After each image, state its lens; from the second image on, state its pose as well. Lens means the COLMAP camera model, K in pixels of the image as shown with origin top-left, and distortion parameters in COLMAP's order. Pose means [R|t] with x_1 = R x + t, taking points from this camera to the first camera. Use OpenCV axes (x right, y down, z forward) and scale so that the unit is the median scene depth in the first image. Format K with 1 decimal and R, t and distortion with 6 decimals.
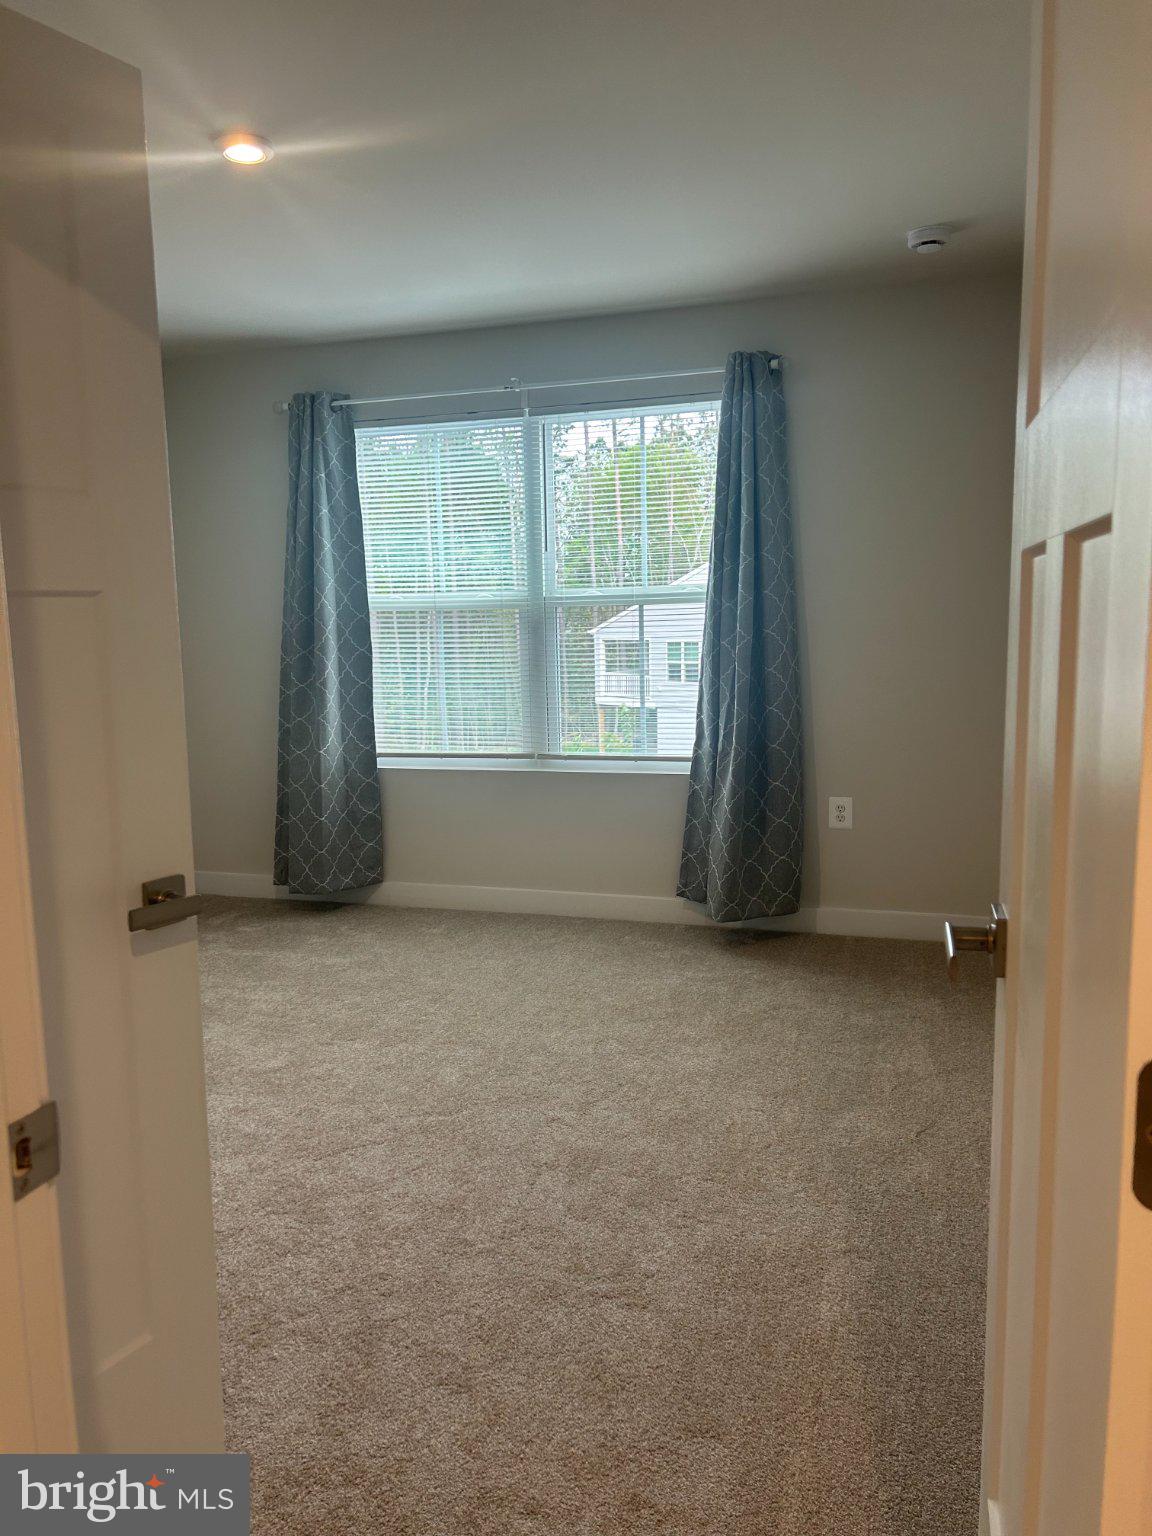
lens RADIAL K [[1159.8, 0, 564.6], [0, 1159.8, 773.5], [0, 0, 1]] dist [0.061466, -0.075868]
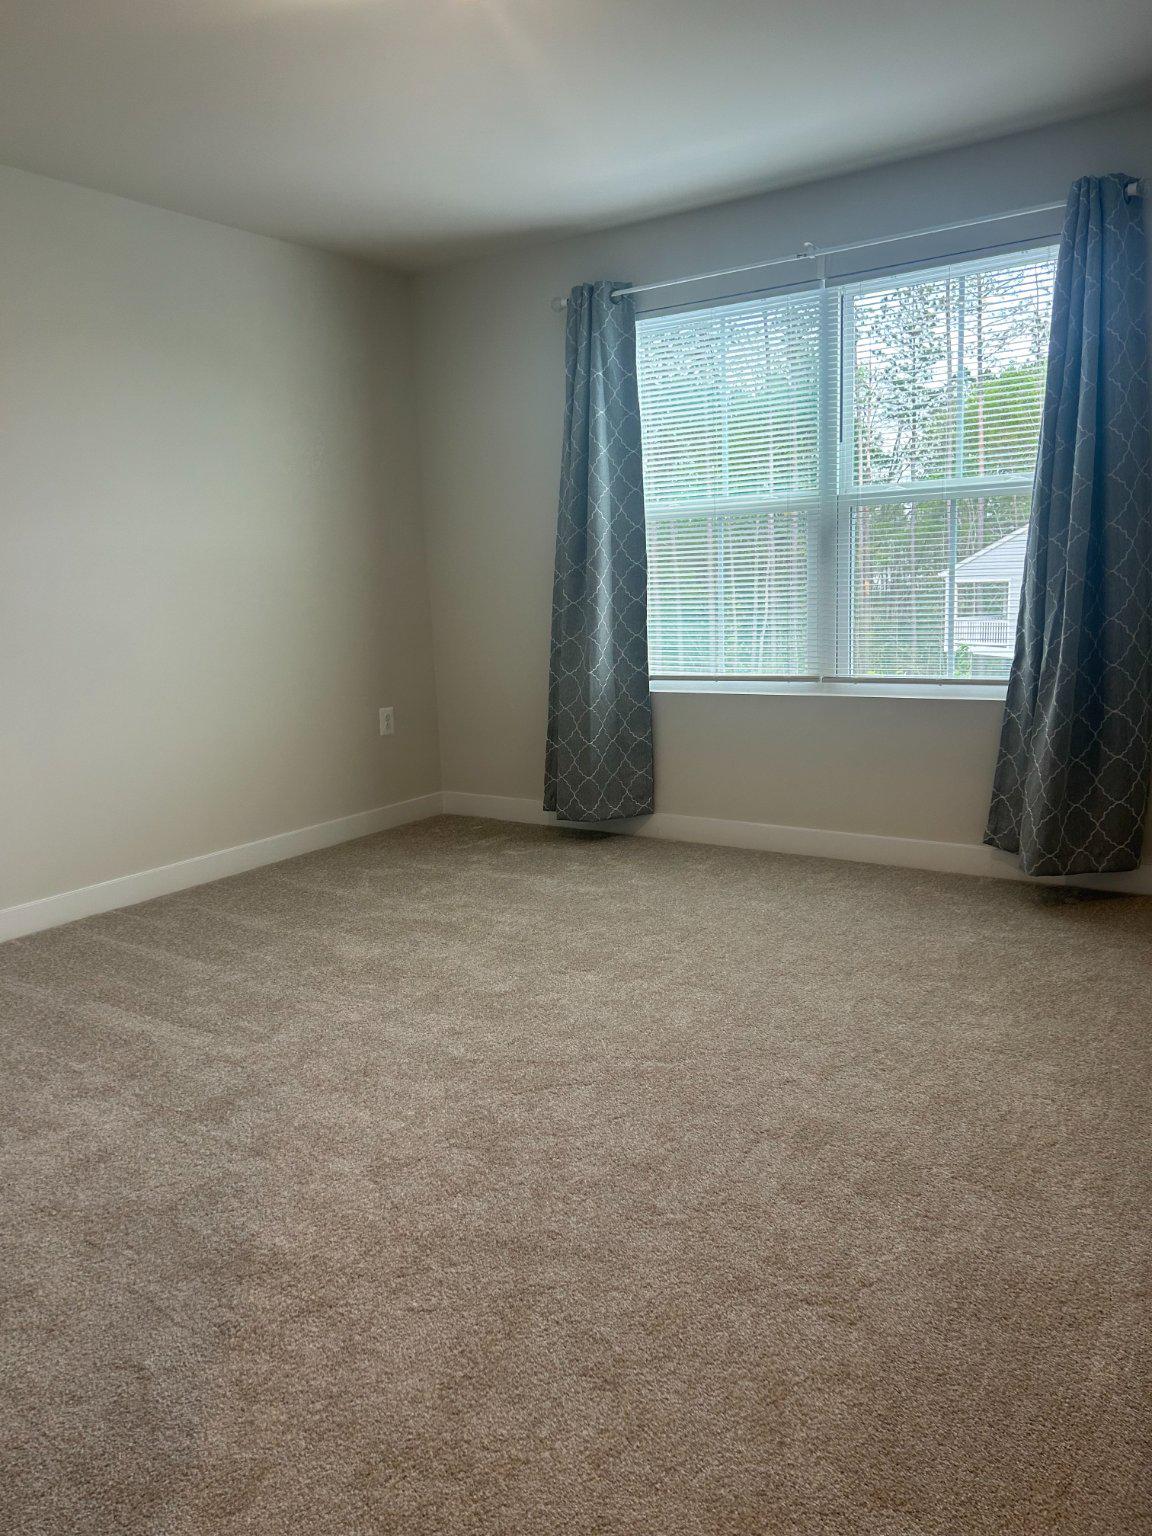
lens RADIAL K [[1159.8, 0, 564.4], [0, 1159.8, 772.6], [0, 0, 1]] dist [0.061466, -0.075868]
pose [[0.958090, 0.035663, -0.284238, 0.048088], [-0.024240, 0.998755, 0.043607, 0.025906], [0.285439, -0.034889, 0.957762, 0.097784]]
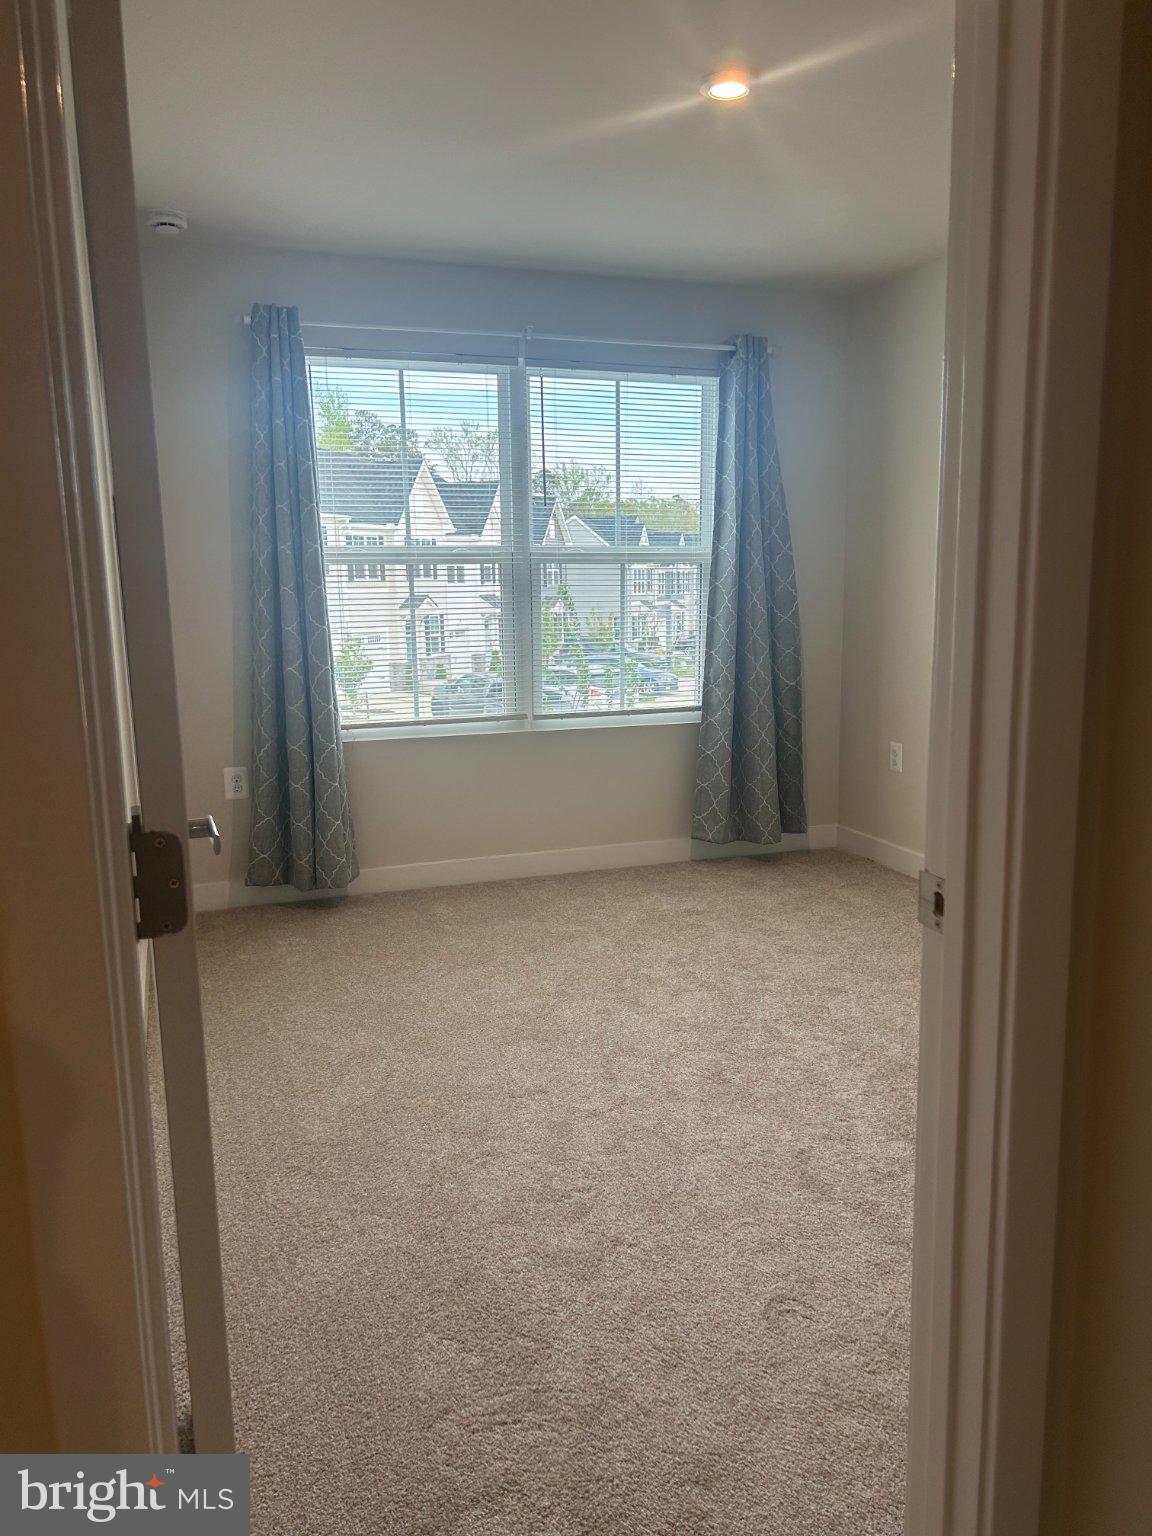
lens RADIAL K [[1159.8, 0, 578.1], [0, 1159.8, 774.8], [0, 0, 1]] dist [0.061466, -0.075868]
pose [[0.792939, -0.089609, 0.602676, -0.659717], [0.080830, 0.995854, 0.041721, -0.002971], [-0.603916, 0.015632, 0.796894, 0.215666]]
